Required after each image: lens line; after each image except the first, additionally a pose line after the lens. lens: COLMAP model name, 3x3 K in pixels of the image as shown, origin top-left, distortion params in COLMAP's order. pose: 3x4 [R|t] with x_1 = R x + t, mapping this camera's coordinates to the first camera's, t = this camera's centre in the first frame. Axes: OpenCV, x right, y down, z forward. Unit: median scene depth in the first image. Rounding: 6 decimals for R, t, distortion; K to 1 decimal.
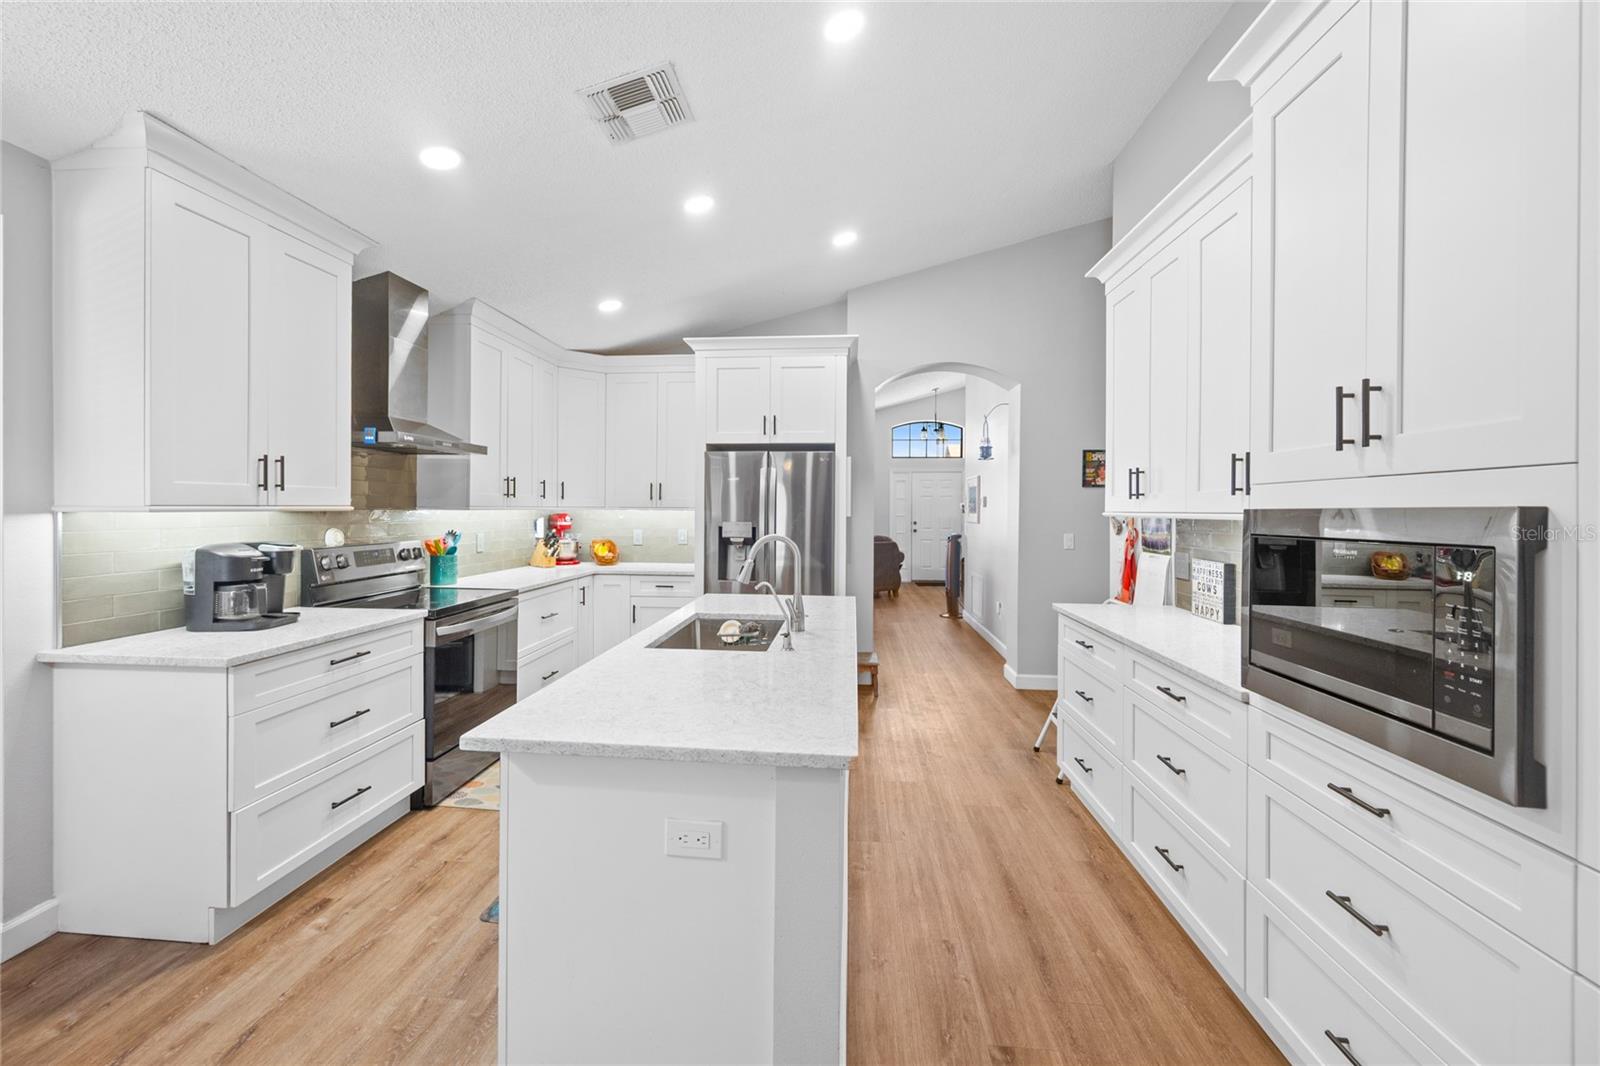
lens RADIAL K [[649.3, 0, 782.2], [0, 649.3, 509.7], [0, 0, 1]] dist [0.000511, 0.000008]
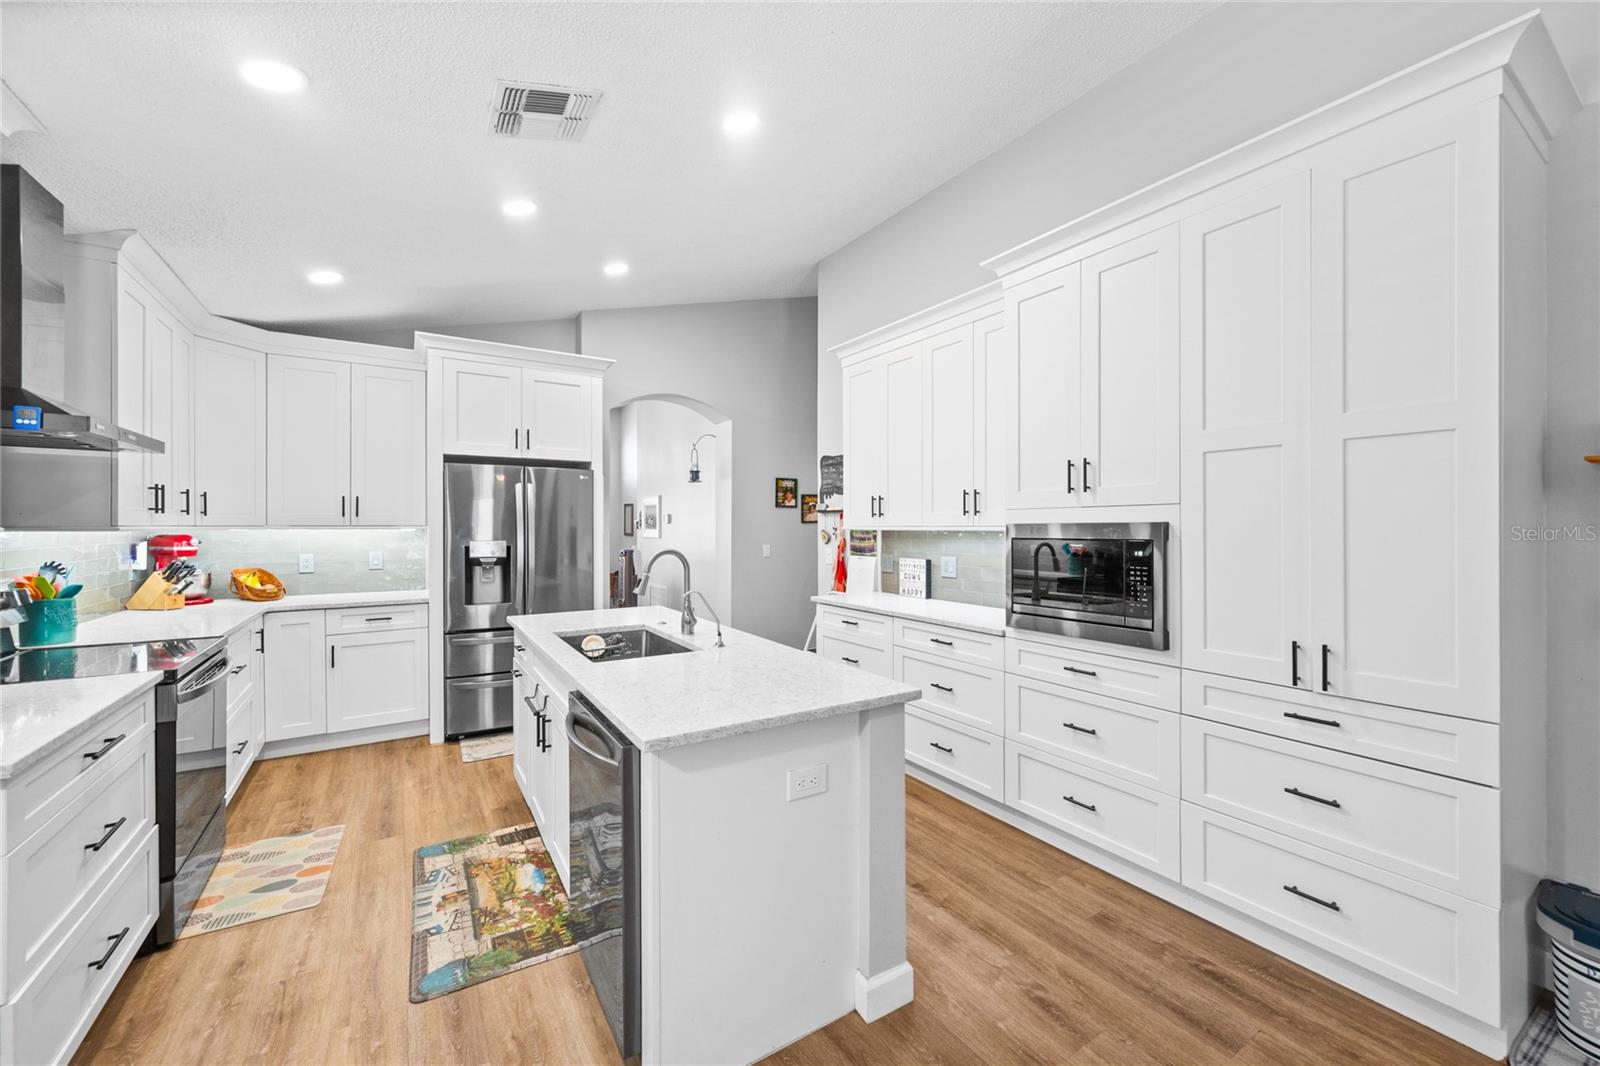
lens RADIAL K [[631.7, 0, 809.9], [0, 631.7, 527.6], [0, 0, 1]] dist [0.000671, 0.000053]
pose [[0.778298, -0.008789, 0.627834, -0.408648], [0.007135, 0.999961, 0.005153, -0.001906], [-0.627855, 0.000469, 0.778330, 0.009716]]
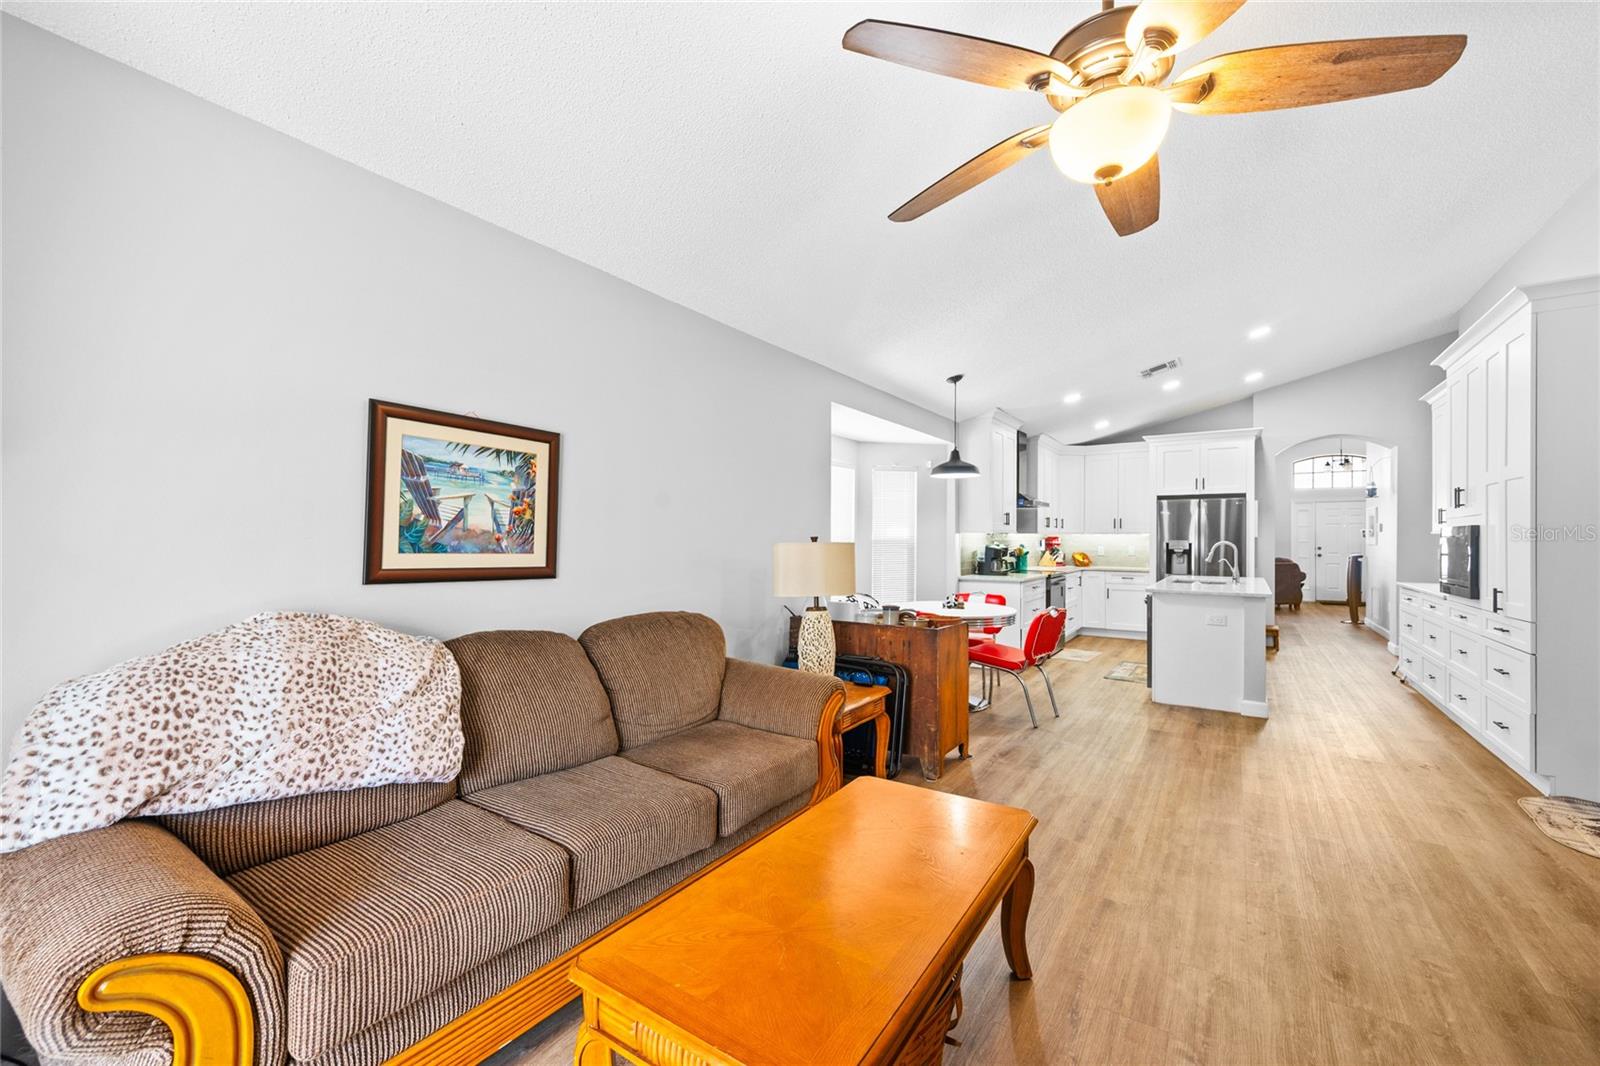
lens RADIAL K [[645.9, 0, 809.3], [0, 645.9, 535.5], [0, 0, 1]] dist [0.000860, 0.000097]
pose [[0.886528, -0.004346, -0.462654, -0.214497], [0.000449, 0.999963, -0.008533, 0.029580], [0.462675, 0.007357, 0.886498, -1.450217]]
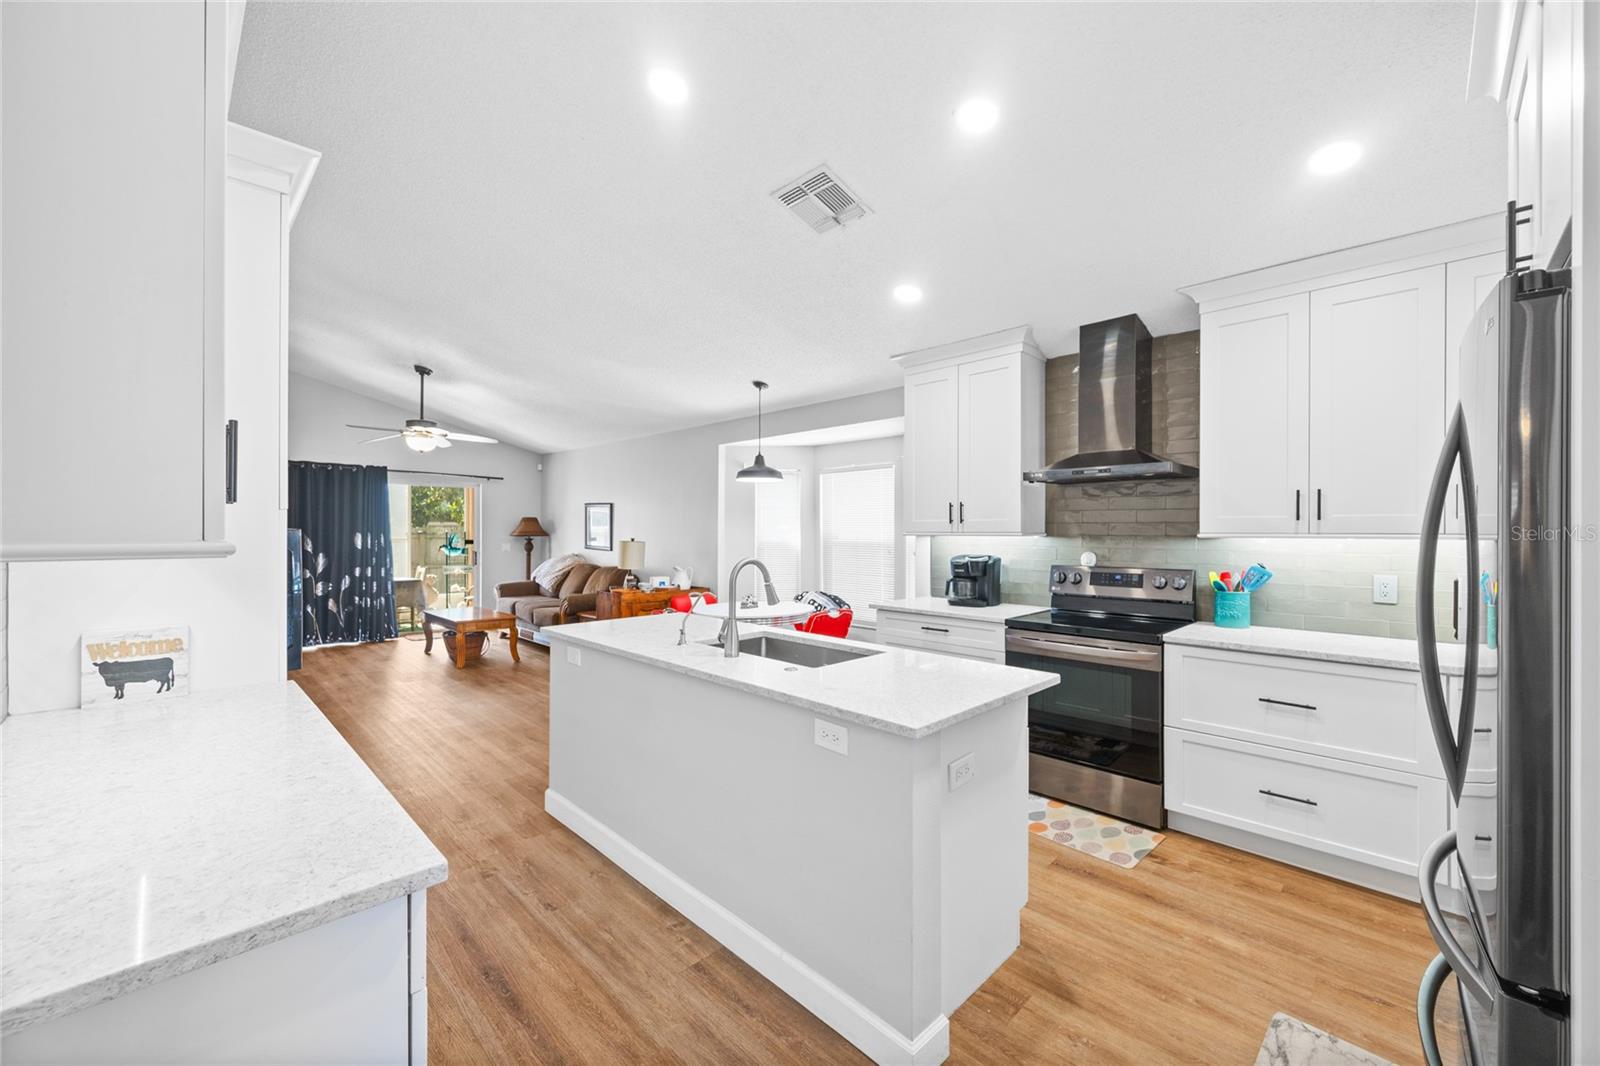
lens RADIAL K [[628.8, 0, 809.7], [0, 628.8, 532.3], [0, 0, 1]] dist [0.000249, 0.000088]
pose [[-0.625145, -0.008407, -0.780464, 0.568989], [-0.010044, 0.999946, -0.002726, 0.001577], [0.780444, 0.006135, -0.625195, 1.381398]]
